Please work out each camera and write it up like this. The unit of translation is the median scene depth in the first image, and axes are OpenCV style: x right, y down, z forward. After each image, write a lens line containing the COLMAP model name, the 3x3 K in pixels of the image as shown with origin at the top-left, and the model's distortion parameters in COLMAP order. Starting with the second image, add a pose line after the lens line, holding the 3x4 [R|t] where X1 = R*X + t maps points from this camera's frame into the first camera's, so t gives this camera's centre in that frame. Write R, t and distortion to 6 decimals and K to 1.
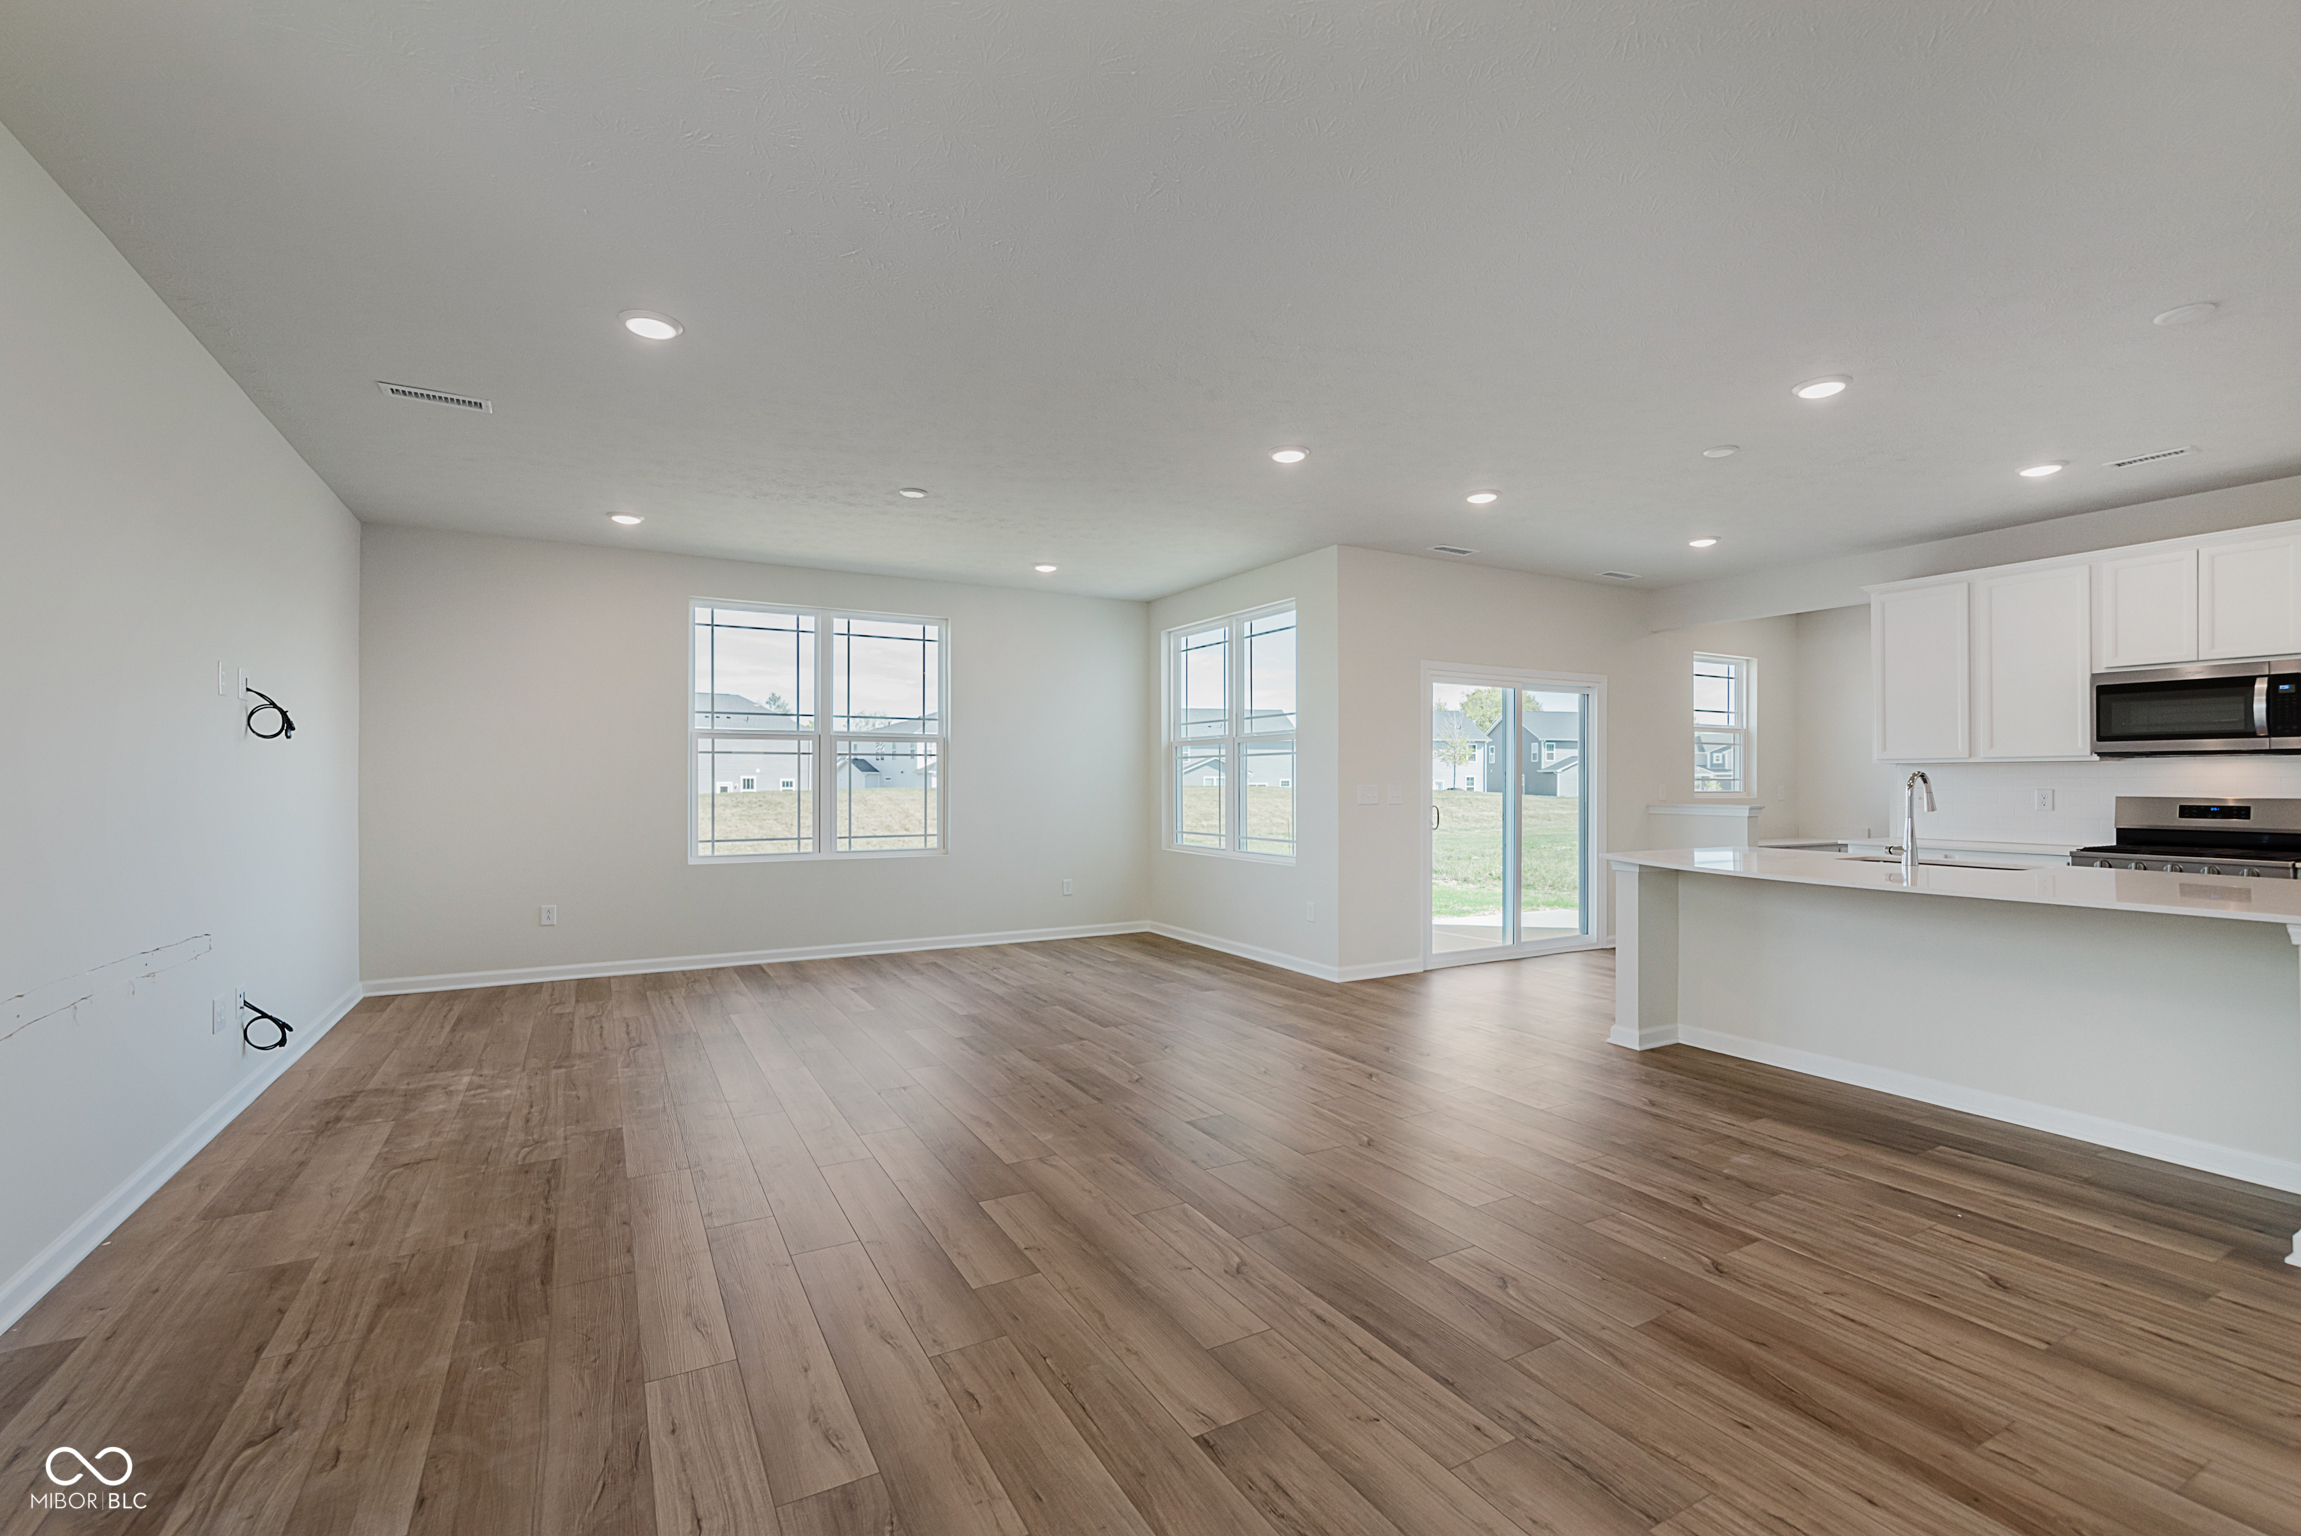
lens RADIAL K [[1002.0, 0, 1157.2], [0, 1002.0, 766.5], [0, 0, 1]] dist [0.001453, -0.000002]
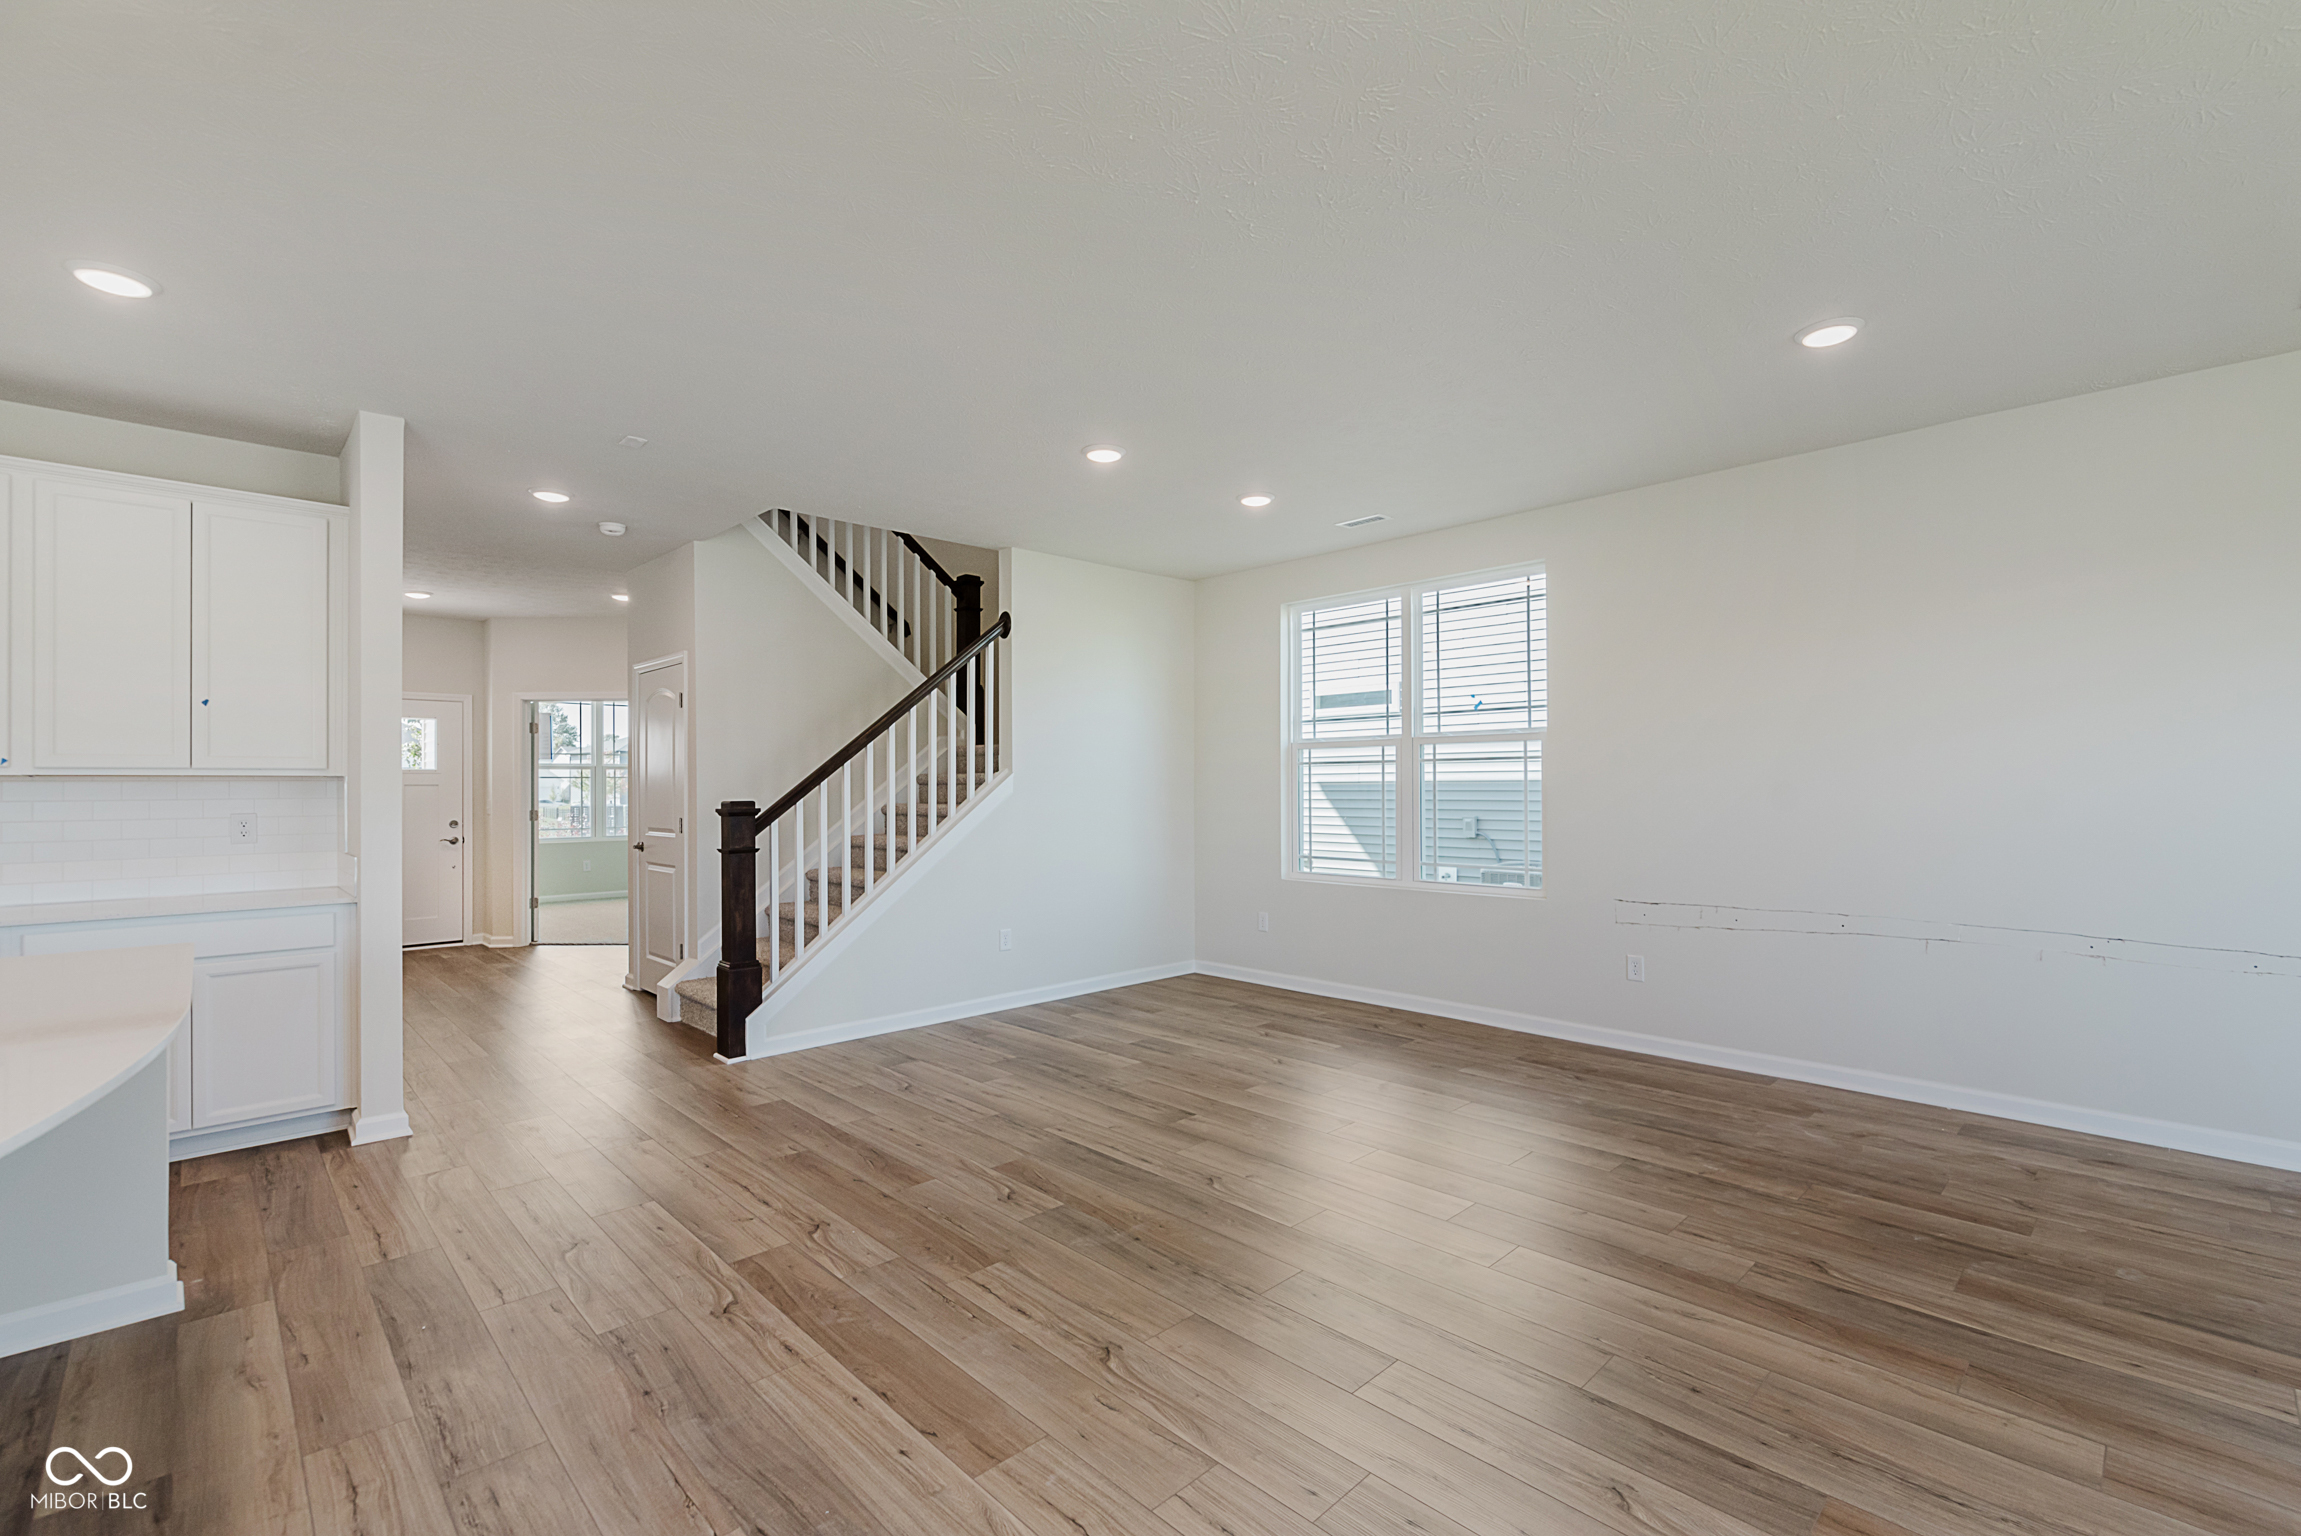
lens RADIAL K [[998.1, 0, 1181.7], [0, 998.1, 781.5], [0, 0, 1]] dist [0.000879, 0.000396]
pose [[-0.964779, 0.003697, -0.263037, 0.251074], [0.009168, 0.999766, -0.019577, 0.006011], [0.262903, -0.021299, -0.964587, 1.237821]]
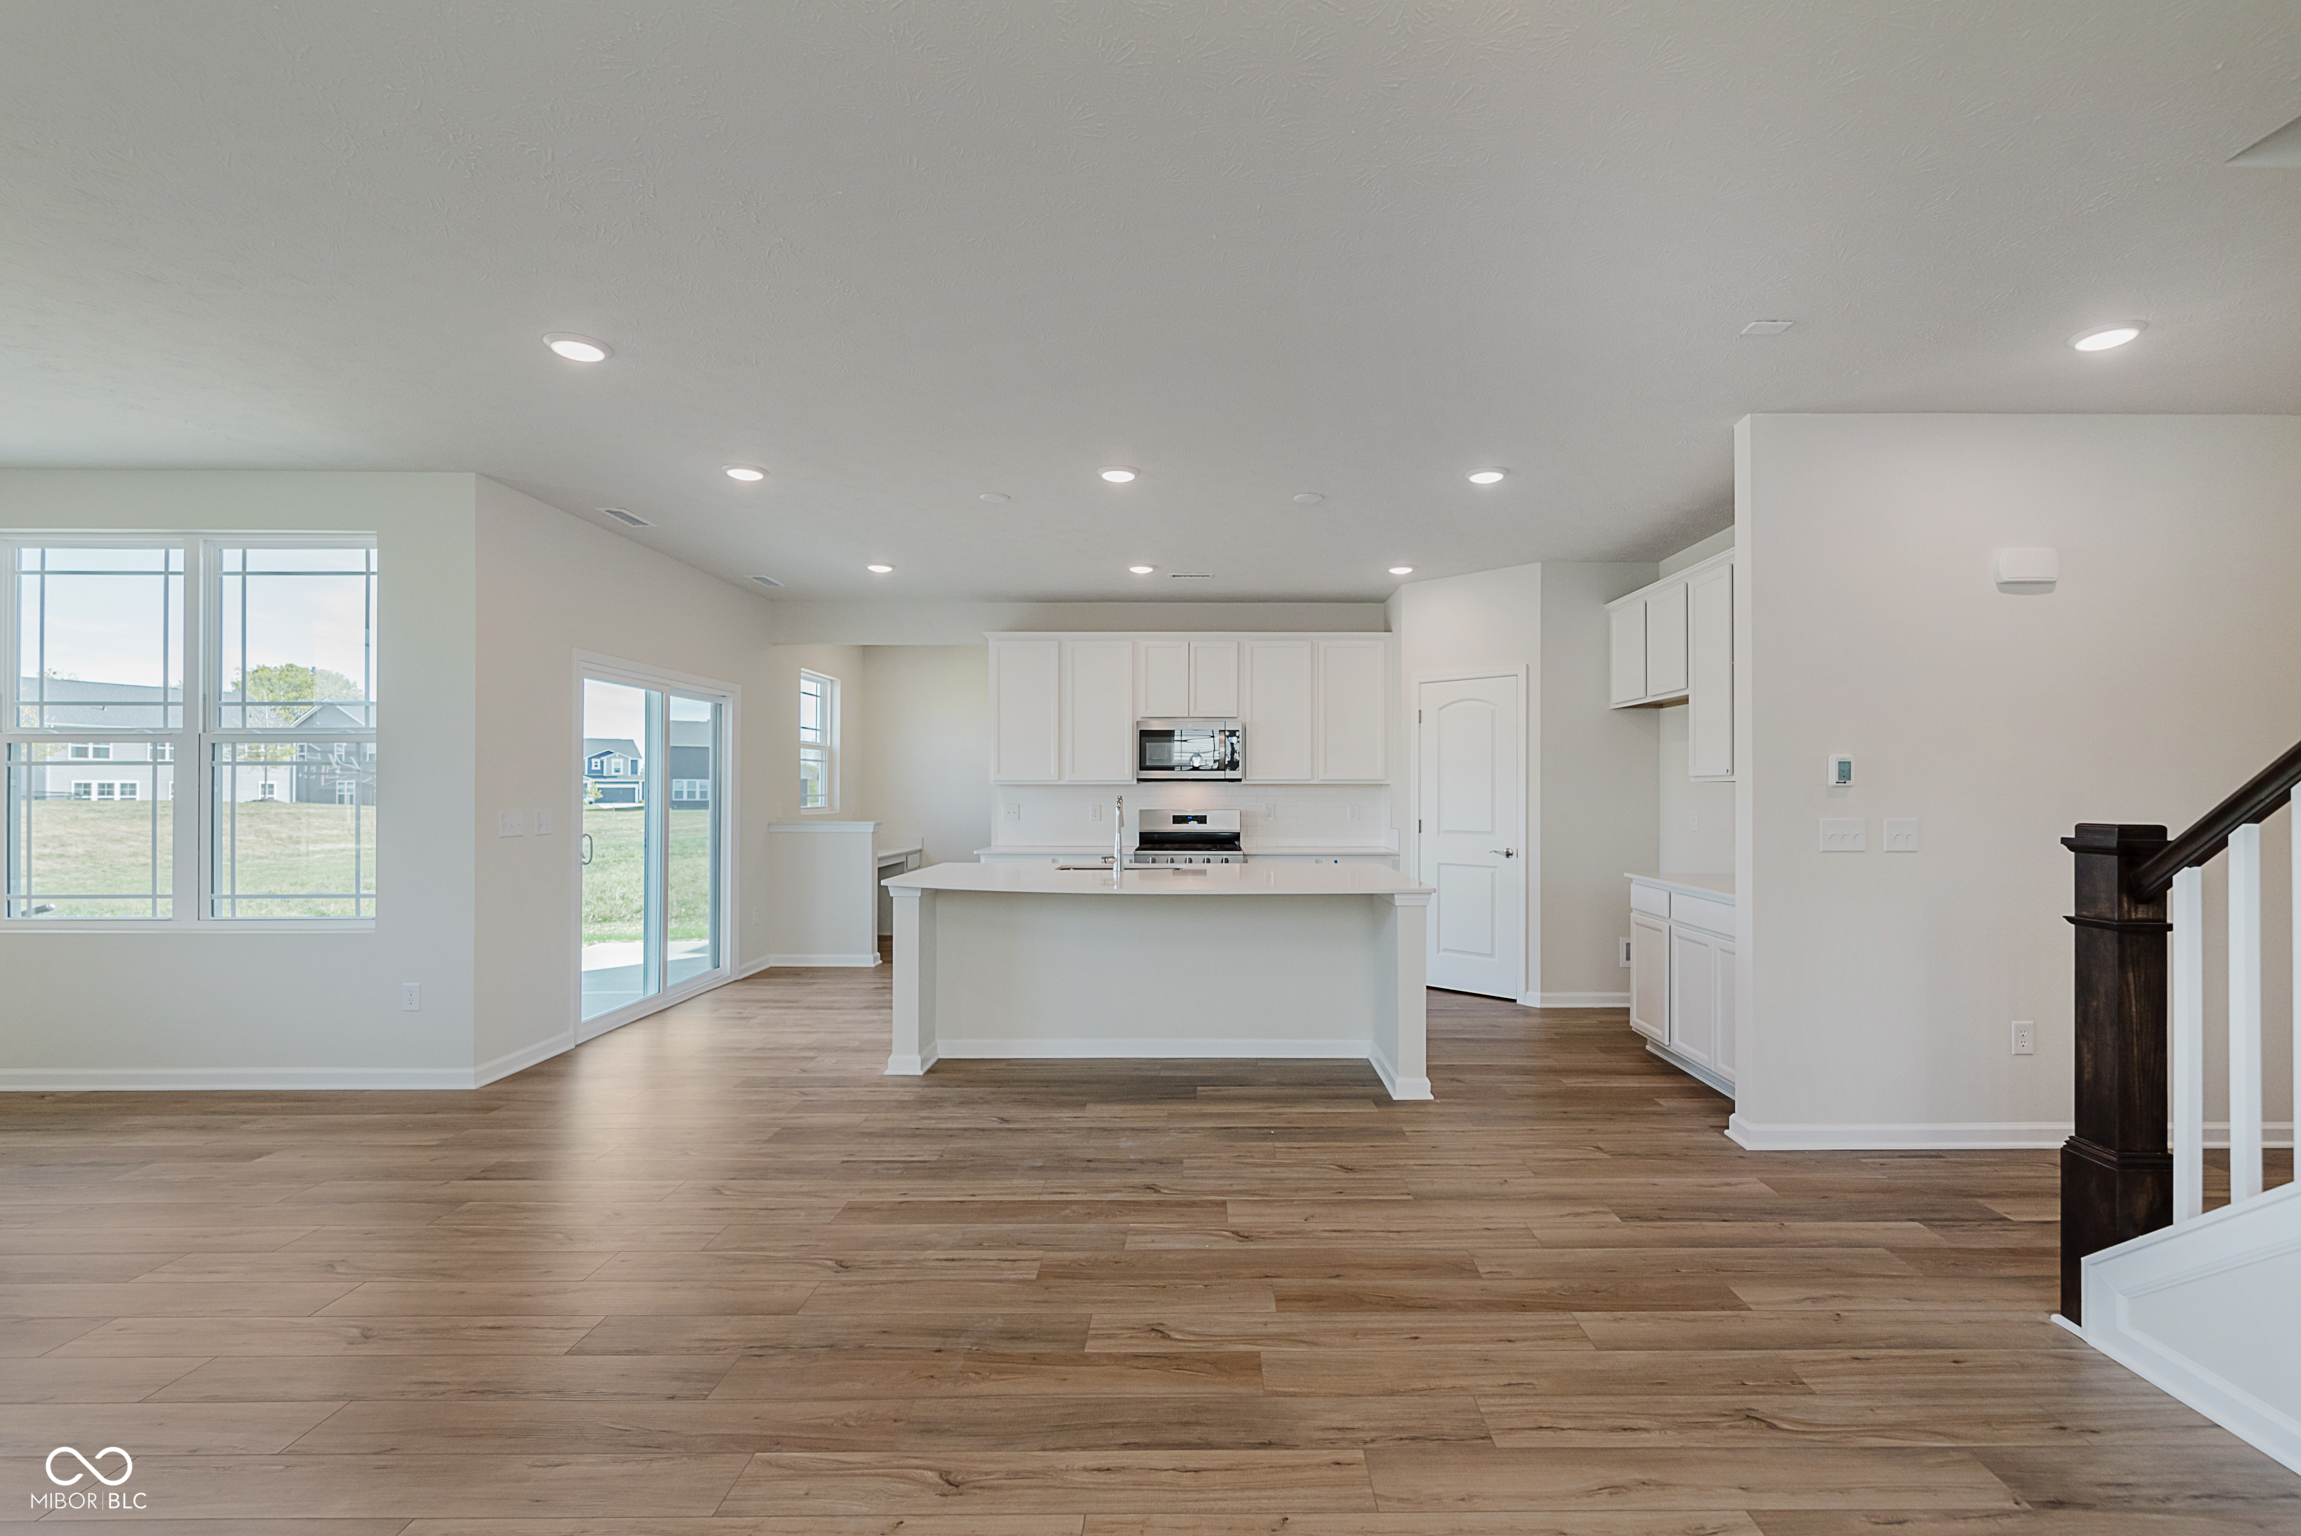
lens RADIAL K [[1023.2, 0, 1215.4], [0, 1023.2, 778.5], [0, 0, 1]] dist [0.002341, 0.000096]
pose [[0.481870, 0.007945, 0.876207, -0.274774], [-0.013242, 0.999911, -0.001785, -0.014121], [-0.876143, -0.010742, 0.481932, 0.255621]]
